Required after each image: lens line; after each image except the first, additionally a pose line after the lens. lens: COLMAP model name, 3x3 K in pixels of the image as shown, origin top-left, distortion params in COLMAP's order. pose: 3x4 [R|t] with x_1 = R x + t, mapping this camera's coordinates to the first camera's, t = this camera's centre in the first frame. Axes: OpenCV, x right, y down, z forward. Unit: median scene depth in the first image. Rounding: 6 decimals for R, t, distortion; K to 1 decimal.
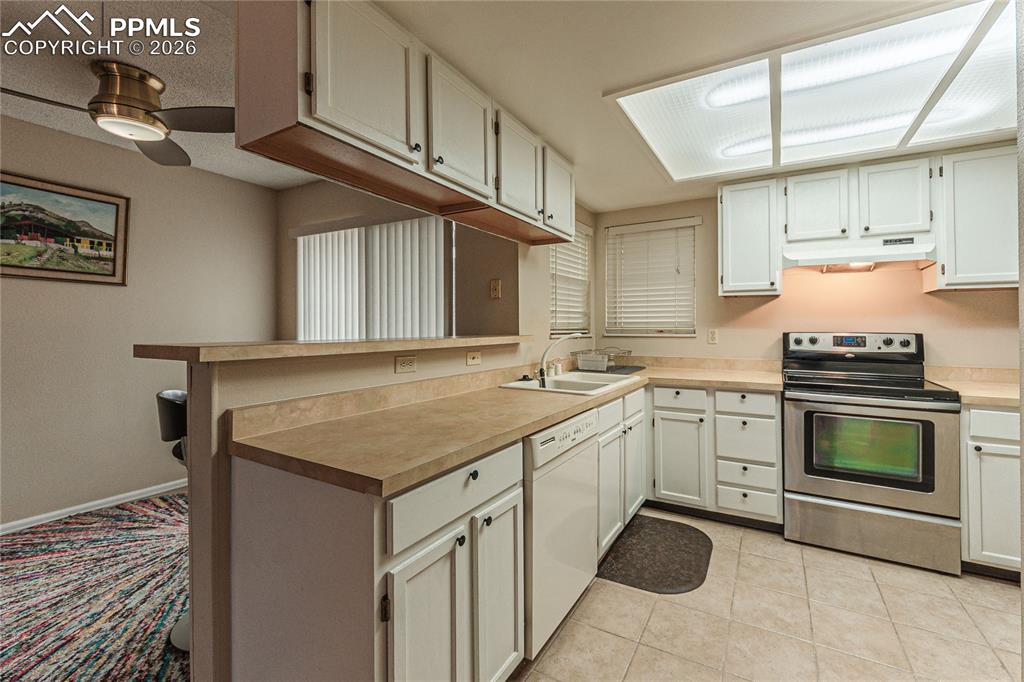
lens RADIAL K [[424.8, 0, 561.2], [0, 424.8, 316.1], [0, 0, 1]] dist [0.023775, -0.016958]
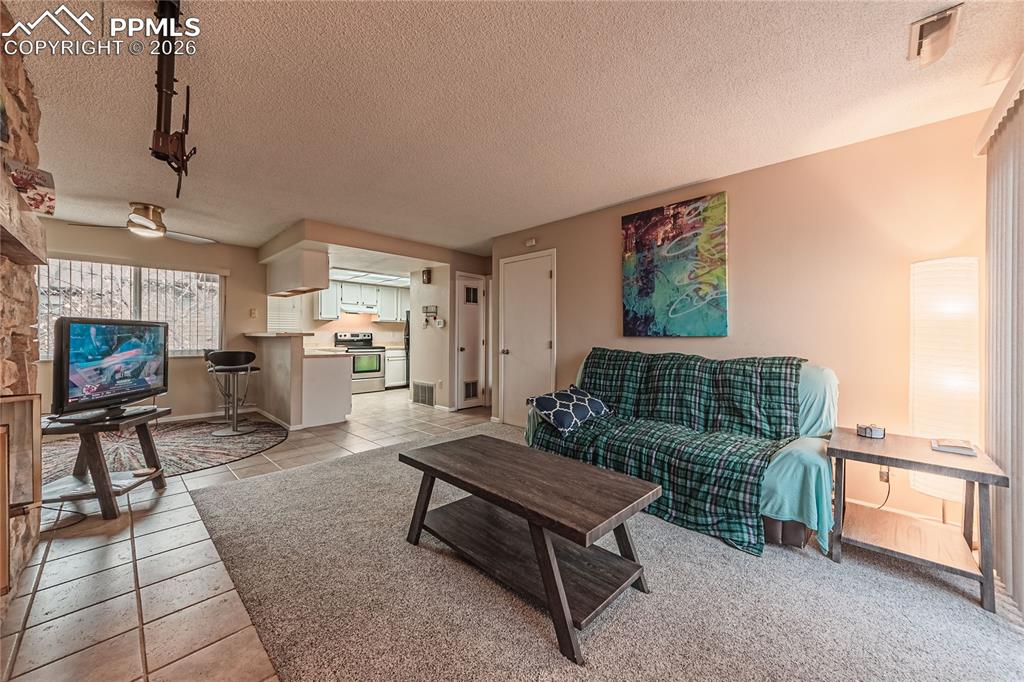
lens RADIAL K [[377.7, 0, 513.8], [0, 377.7, 332.6], [0, 0, 1]] dist [0.001452, 0.000343]
pose [[0.269773, 0.006733, 0.962900, -1.812052], [-0.027274, 0.999628, 0.000651, 0.001623], [-0.962538, -0.026437, 0.269856, -0.956364]]
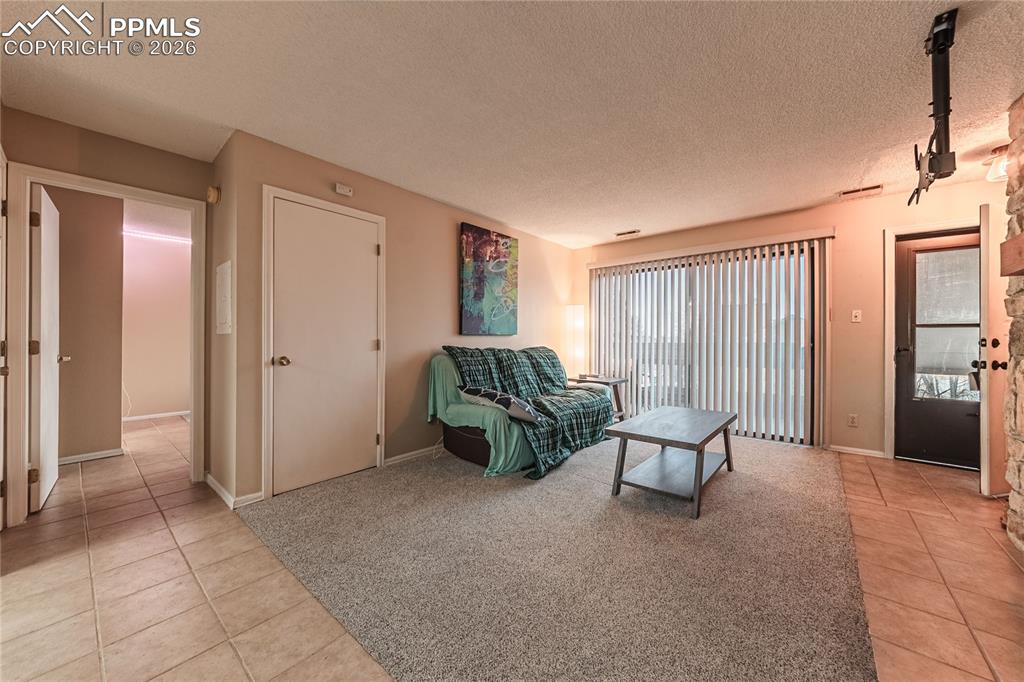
lens RADIAL K [[360.9, 0, 534.1], [0, 360.9, 340.5], [0, 0, 1]] dist [0.000596, 0.000072]
pose [[-0.983073, -0.008716, 0.183007, -0.860060], [-0.012058, 0.999780, -0.017152, 0.052947], [-0.182817, -0.019069, -0.982962, 0.445106]]
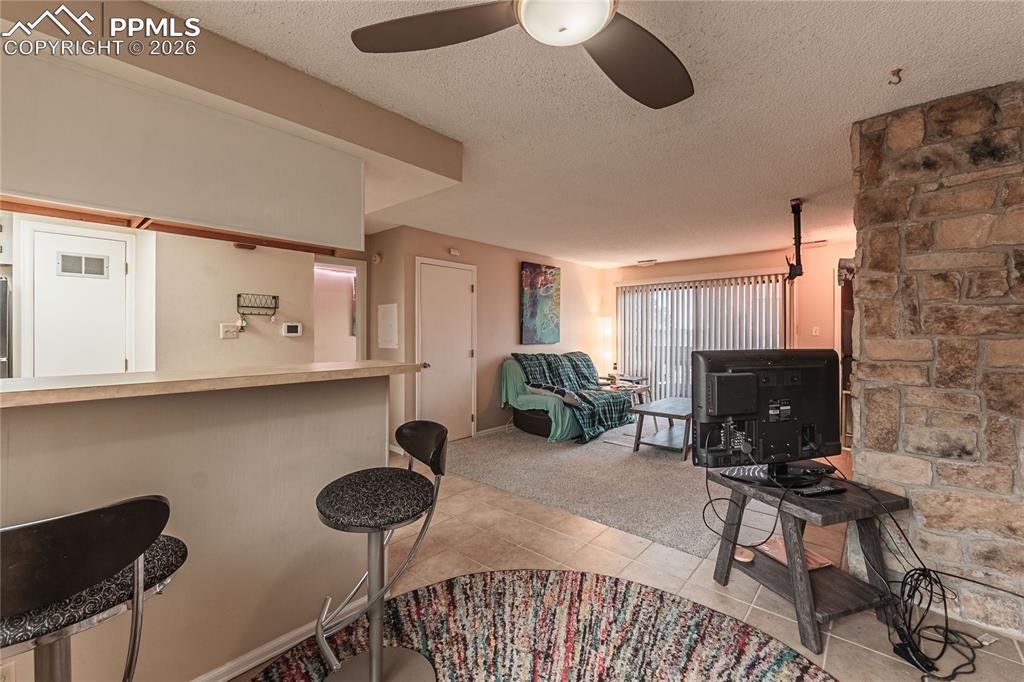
lens RADIAL K [[399.1, 0, 536.1], [0, 399.1, 334.5], [0, 0, 1]] dist [-0.000216, 0.000013]
pose [[-0.975621, -0.005887, 0.219384, -0.857471], [-0.010470, 0.999750, -0.019735, -0.004879], [-0.219213, -0.021551, -0.975439, 1.196044]]
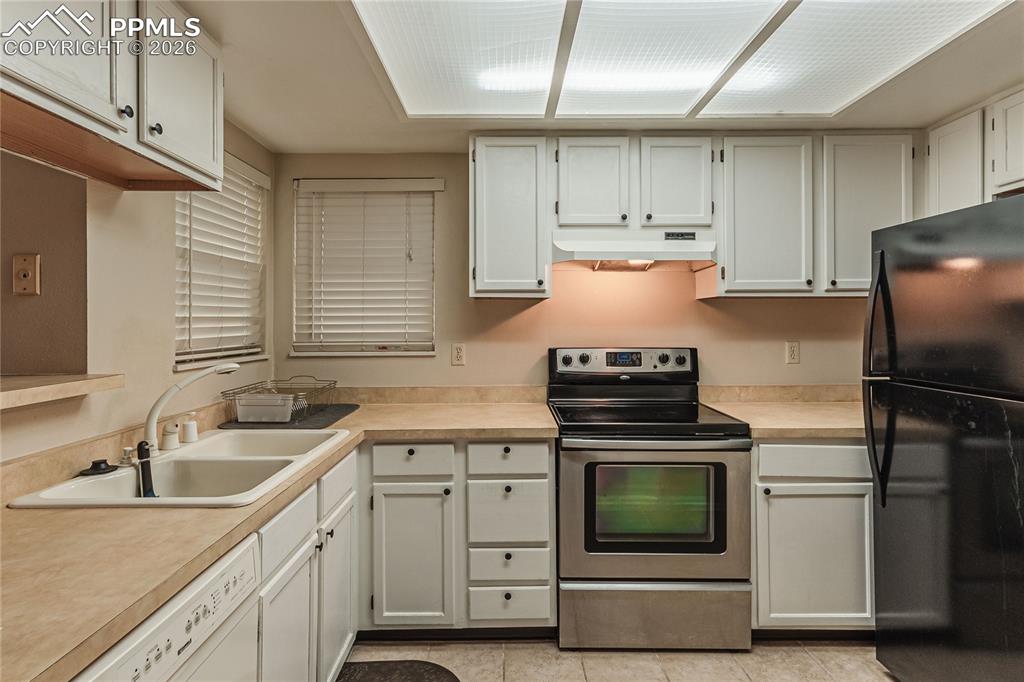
lens RADIAL K [[514.2, 0, 508.8], [0, 514.2, 315.6], [0, 0, 1]] dist [-0.012322, 0.023696]
pose [[0.887676, 0.001980, 0.460464, 0.053640], [-0.008157, 0.999901, 0.011425, -0.030943], [-0.460396, -0.013898, 0.887605, 0.271117]]
